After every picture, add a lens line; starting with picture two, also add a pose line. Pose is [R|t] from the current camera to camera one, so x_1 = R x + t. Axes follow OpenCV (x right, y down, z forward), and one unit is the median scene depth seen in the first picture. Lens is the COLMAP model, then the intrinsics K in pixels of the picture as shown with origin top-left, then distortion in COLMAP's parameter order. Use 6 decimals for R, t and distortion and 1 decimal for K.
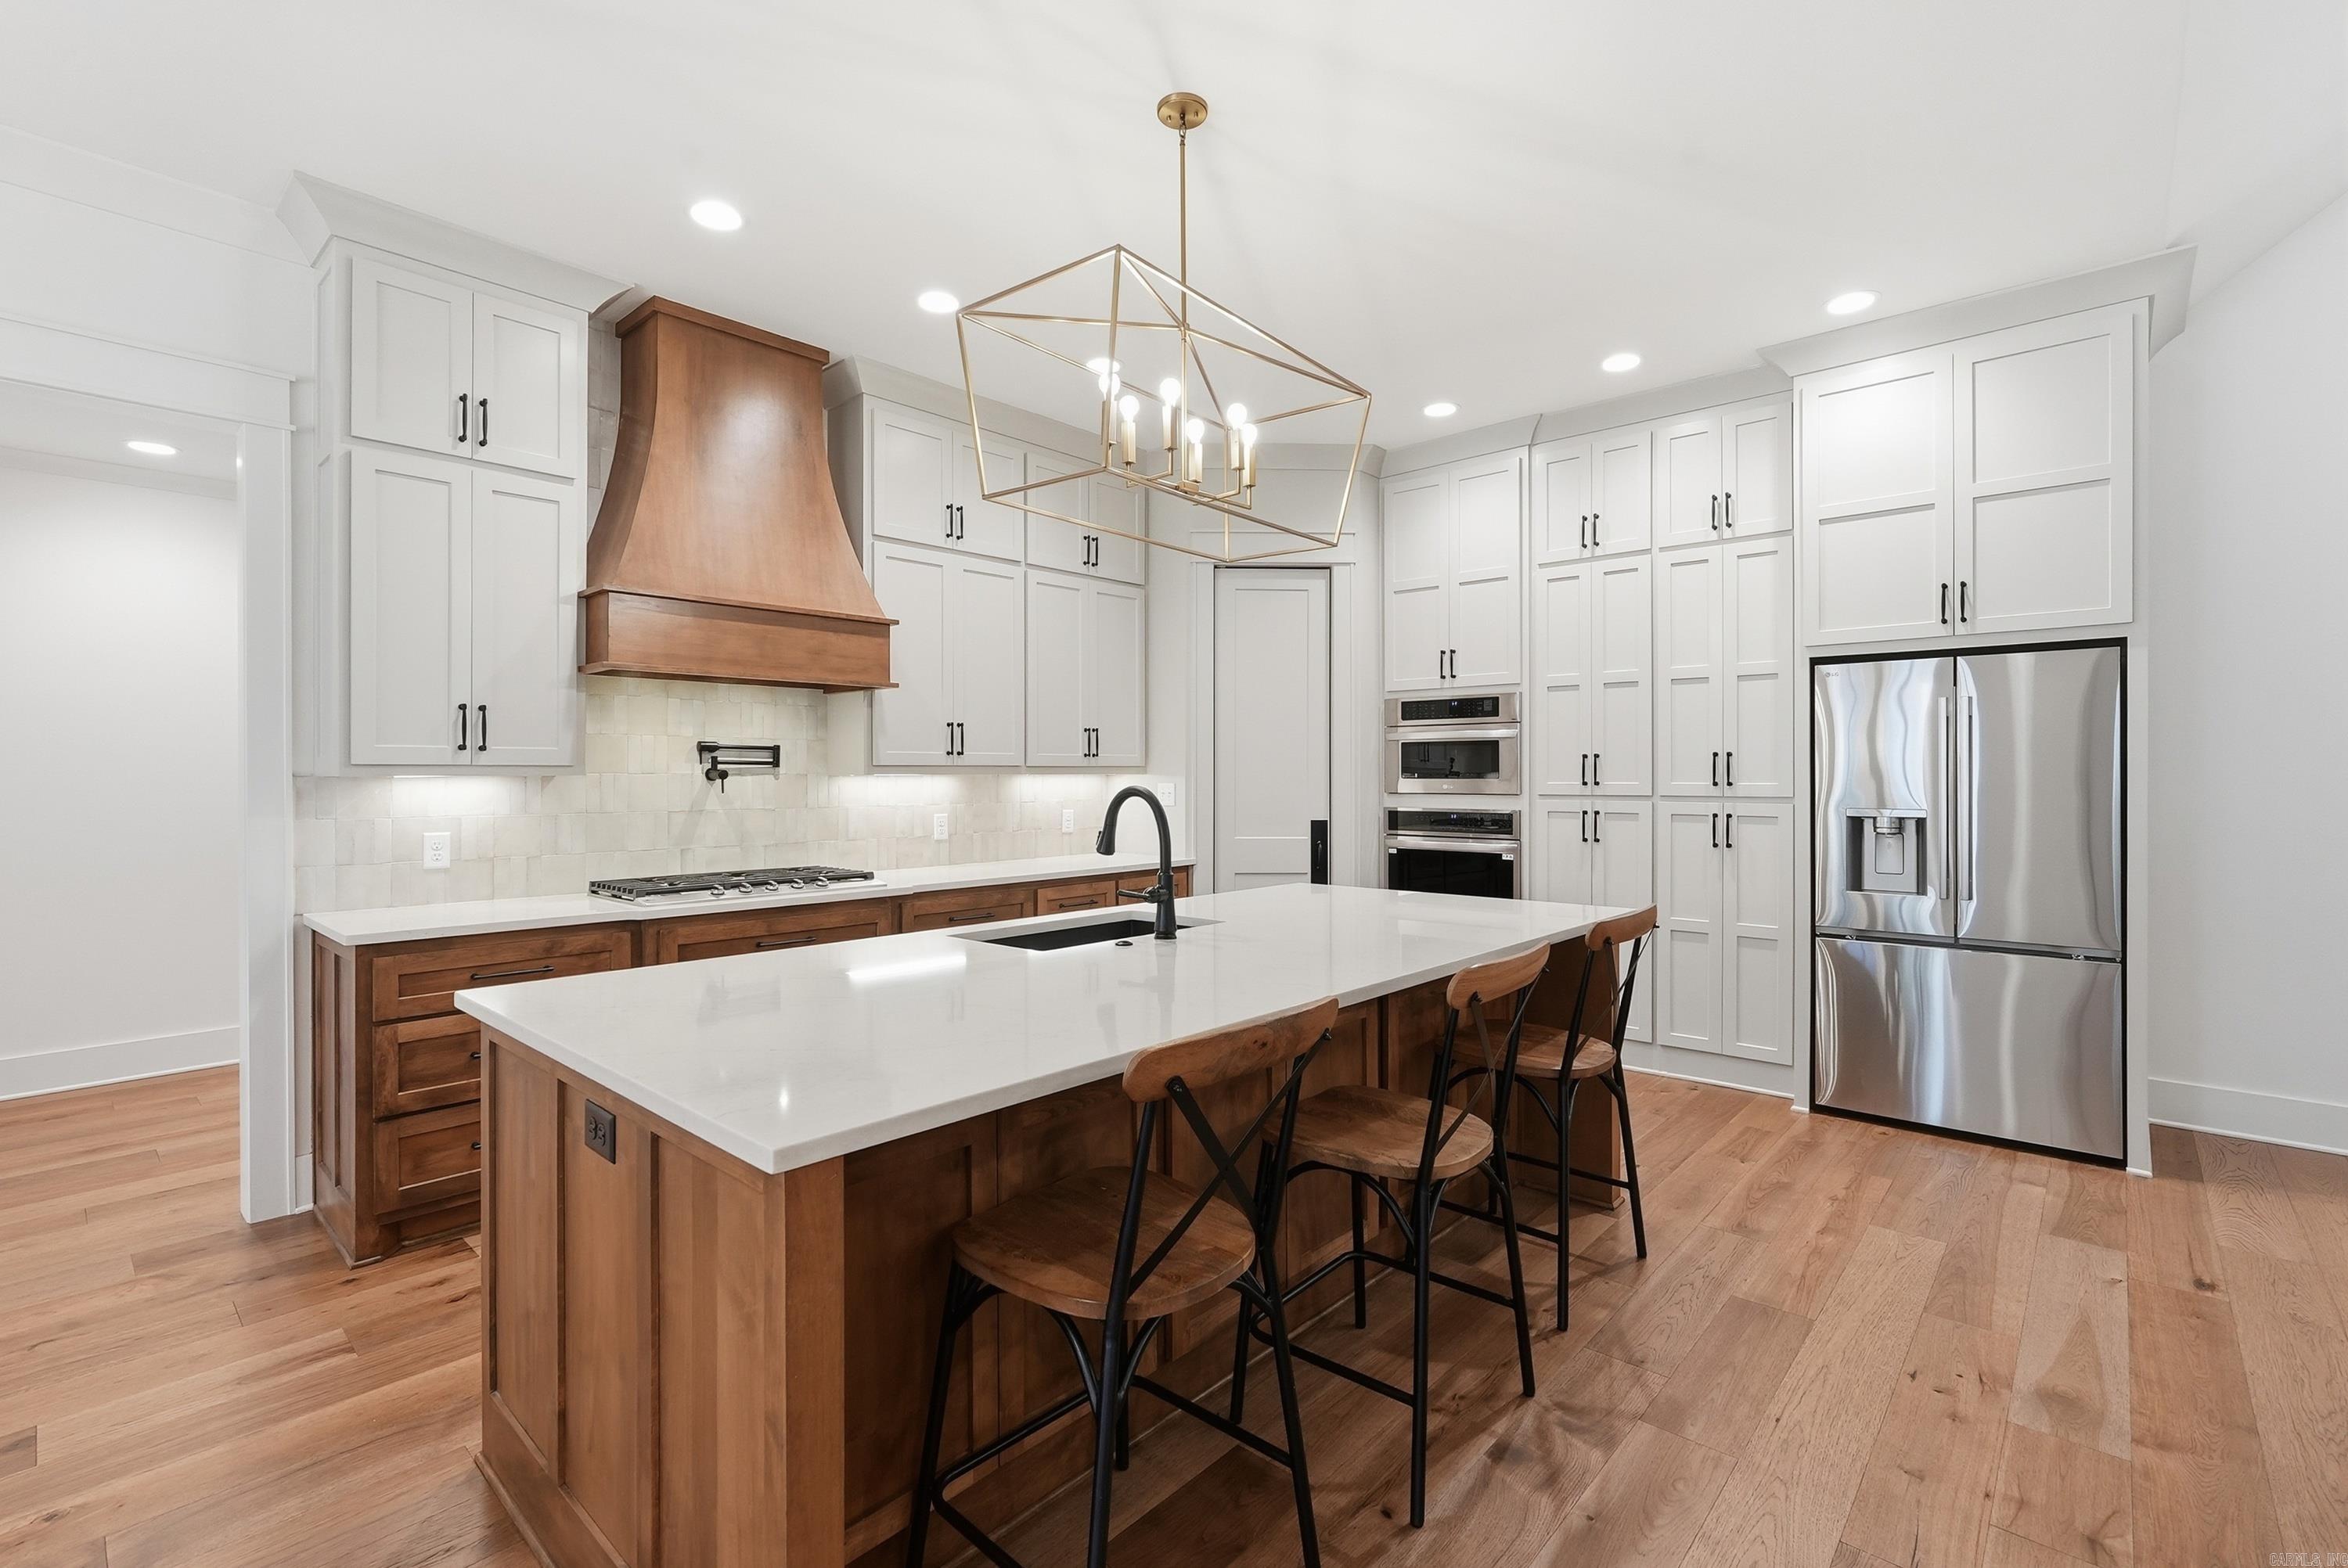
lens RADIAL K [[1050.5, 0, 1174.4], [0, 1050.5, 777.8], [0, 0, 1]] dist [-0.009666, 0.006101]
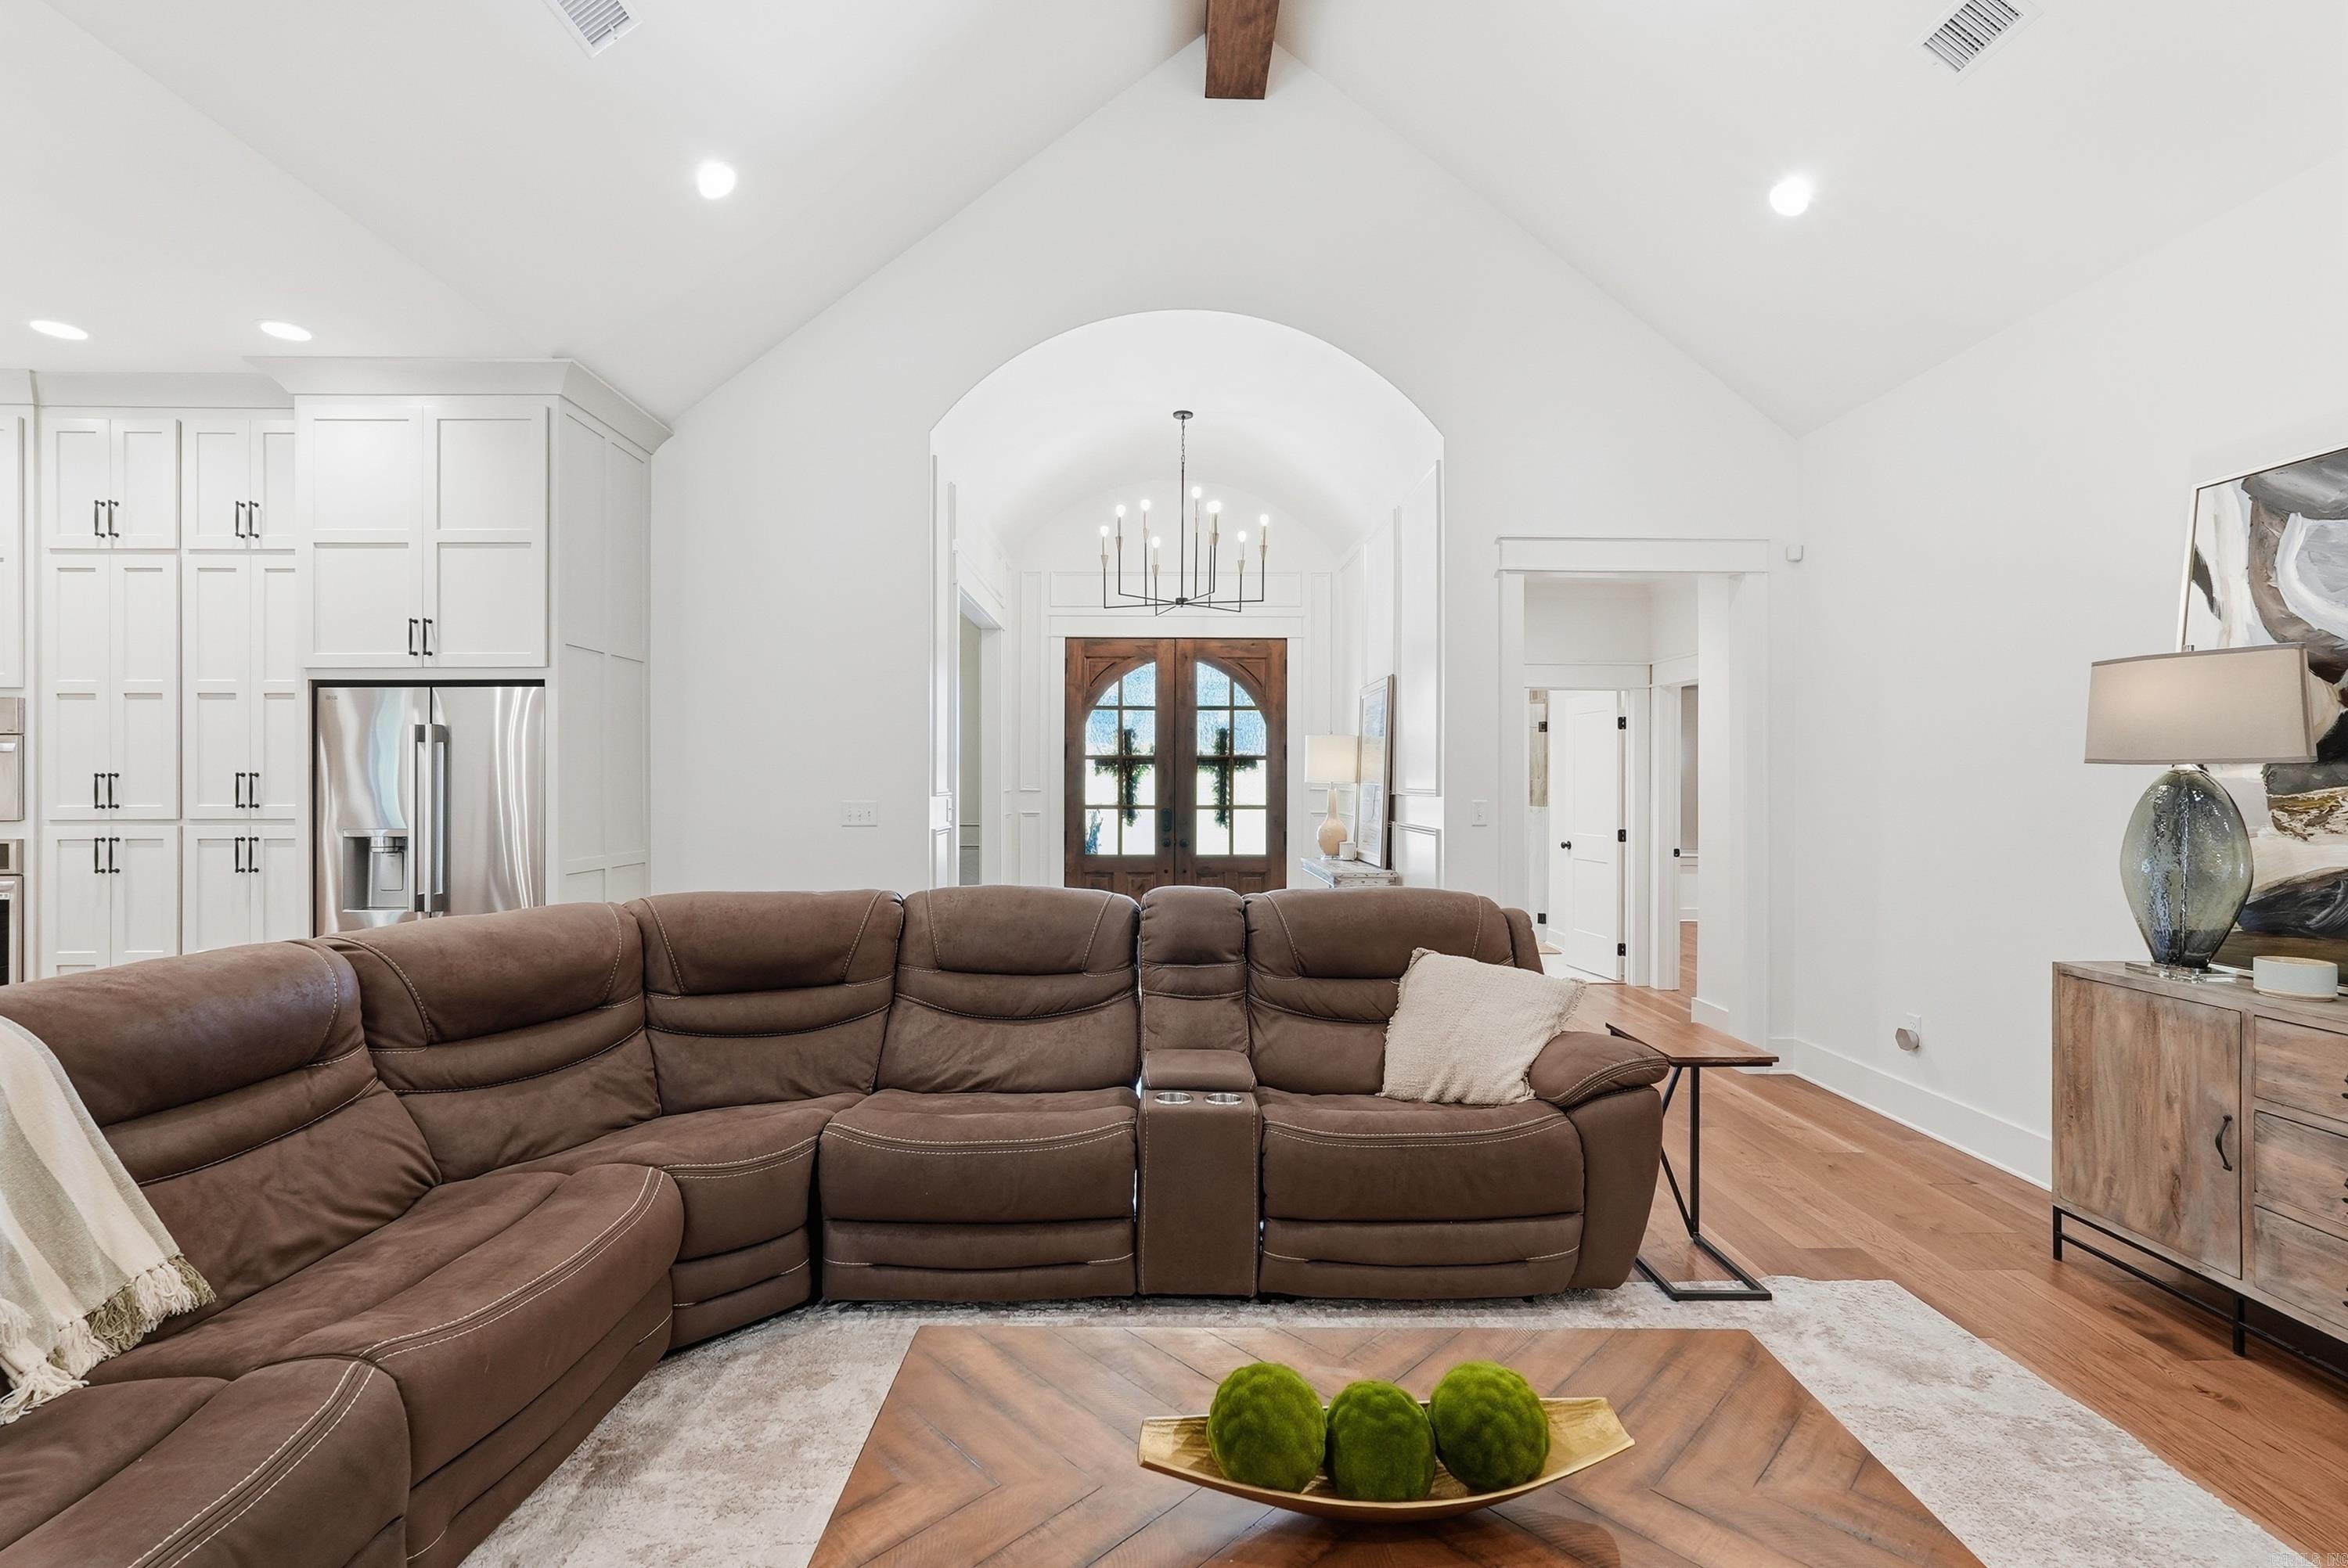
lens RADIAL K [[1050.5, 0, 1173.9], [0, 1050.5, 777.3], [0, 0, 1]] dist [-0.009666, 0.006101]
pose [[0.729357, 0.001188, 0.684133, 0.523967], [0.004061, 0.999973, -0.006066, -0.011809], [-0.684122, 0.007202, 0.729332, -0.289833]]
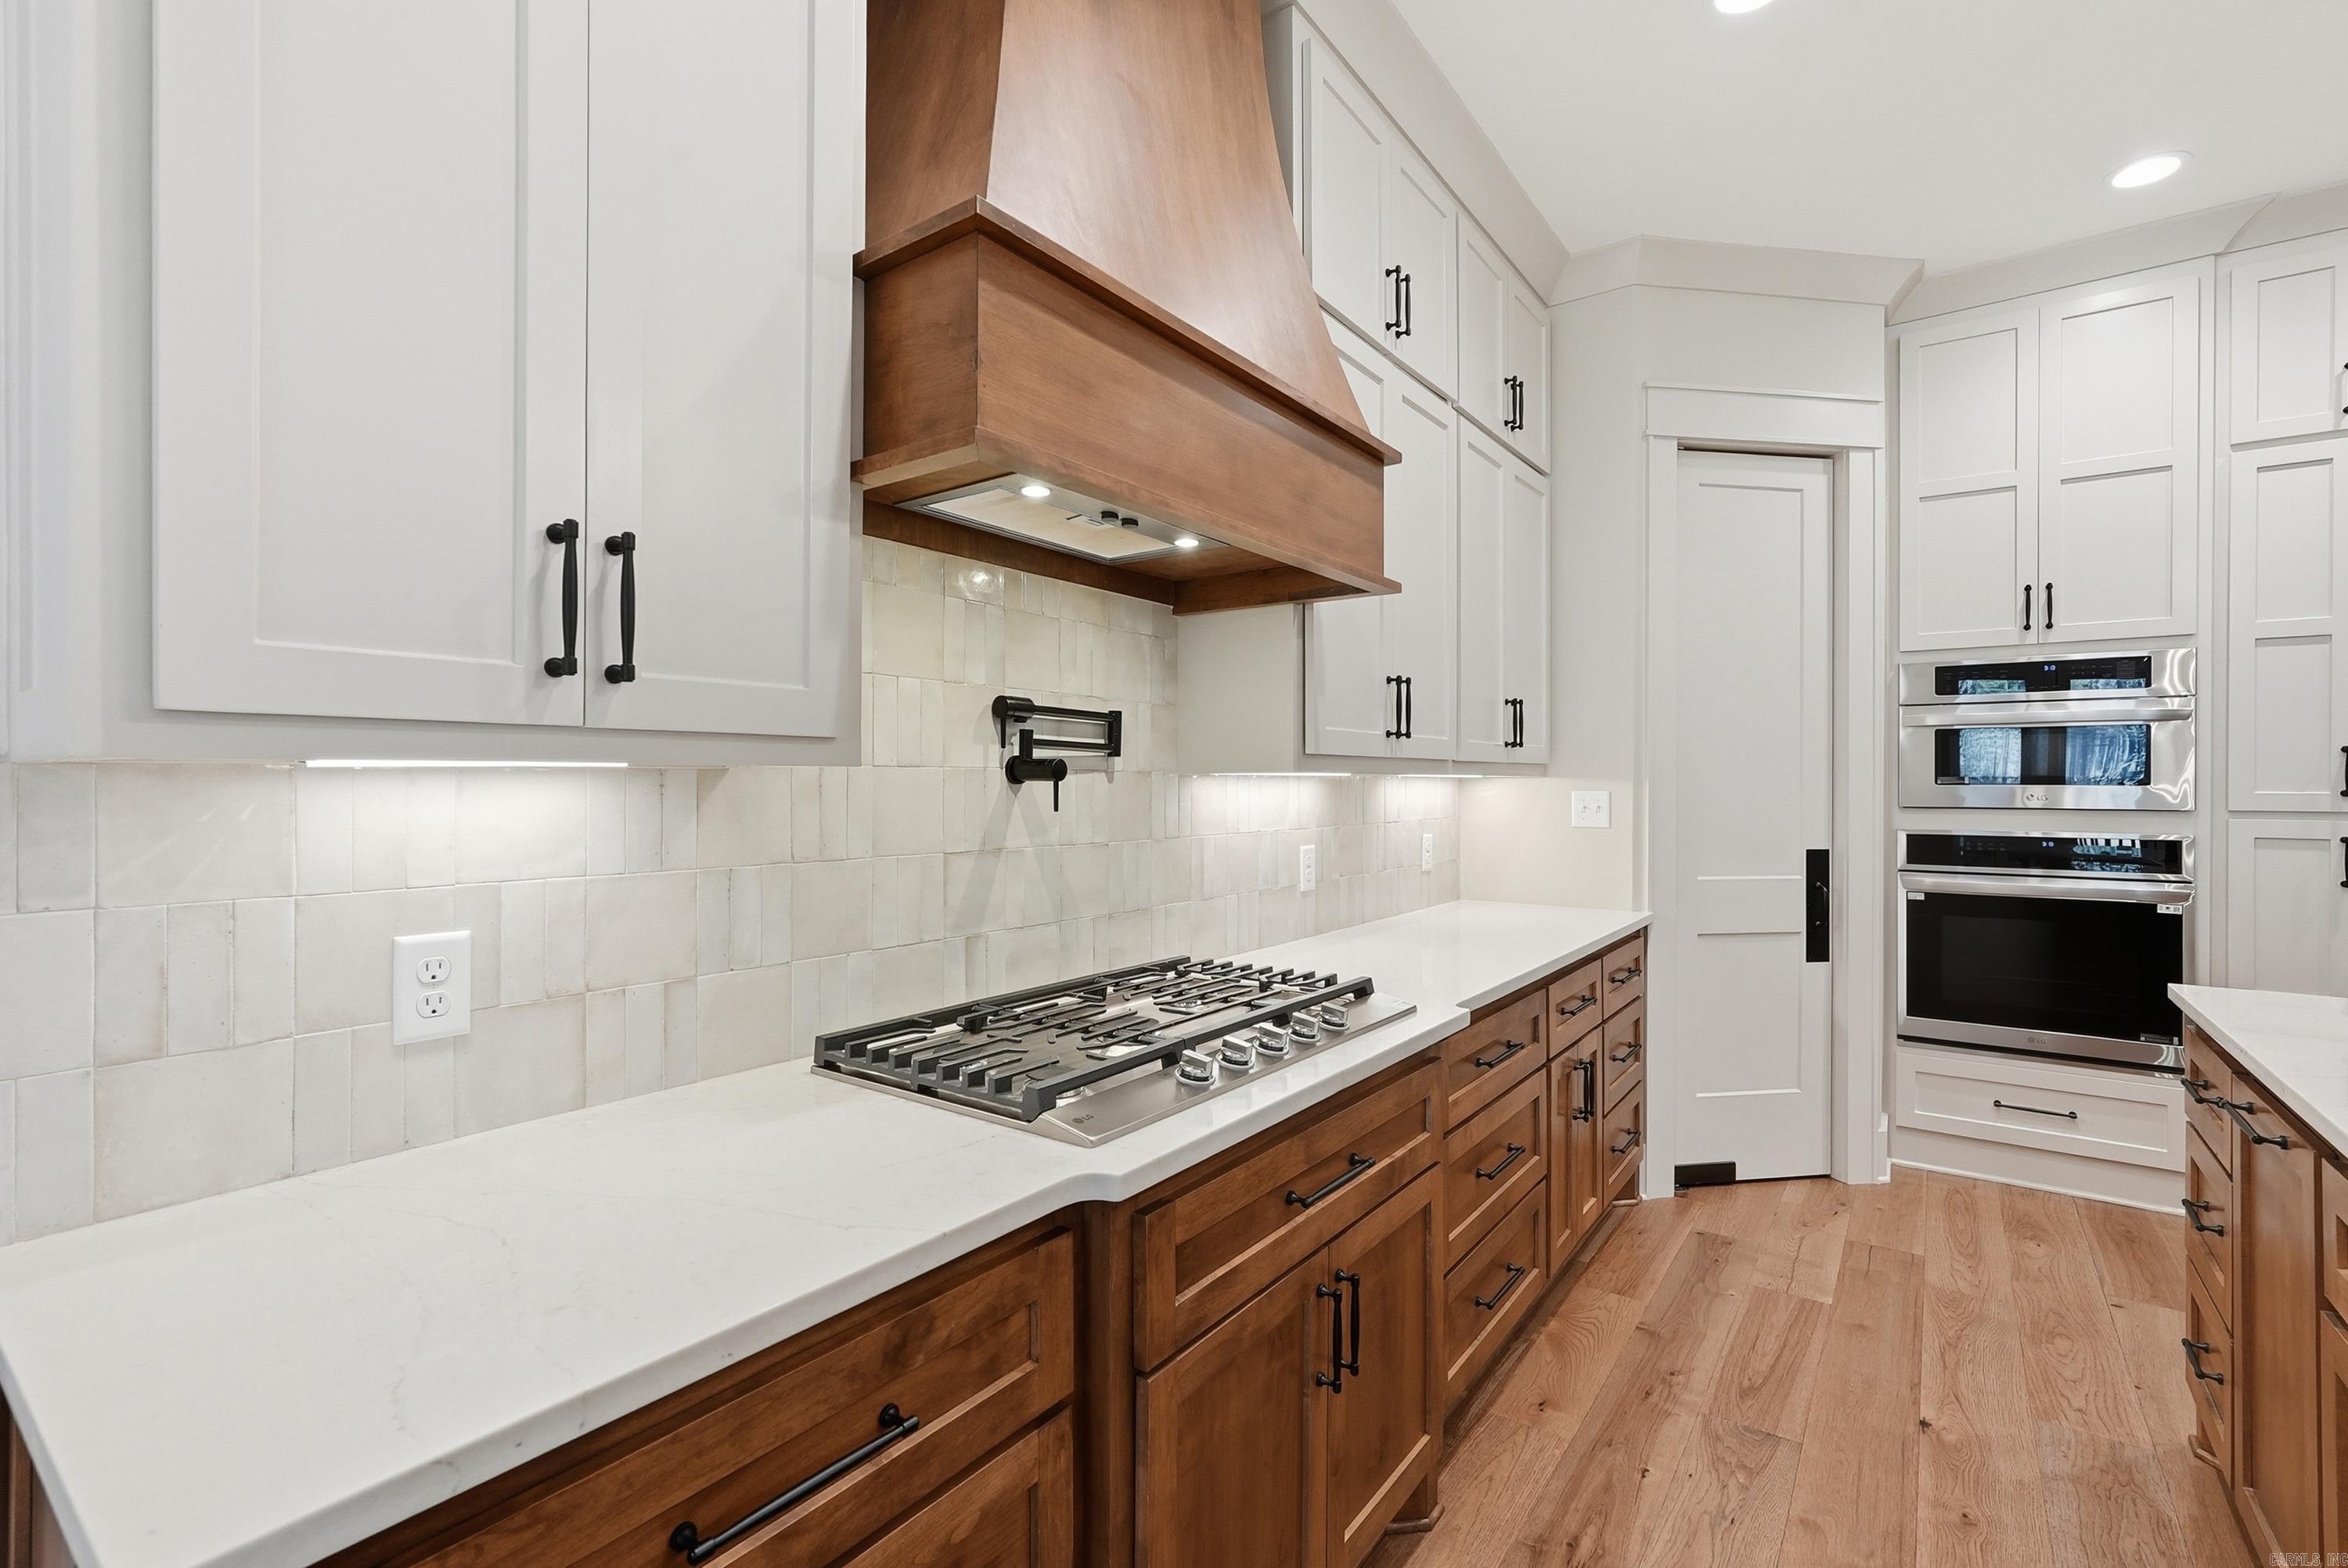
lens RADIAL K [[1050.5, 0, 1174.8], [0, 1050.5, 782.6], [0, 0, 1]] dist [-0.009666, 0.006101]
pose [[0.994088, 0.003124, 0.108536, -0.425410], [-0.002787, 0.999991, -0.003255, 0.003768], [-0.108545, 0.002933, 0.994087, 0.539557]]
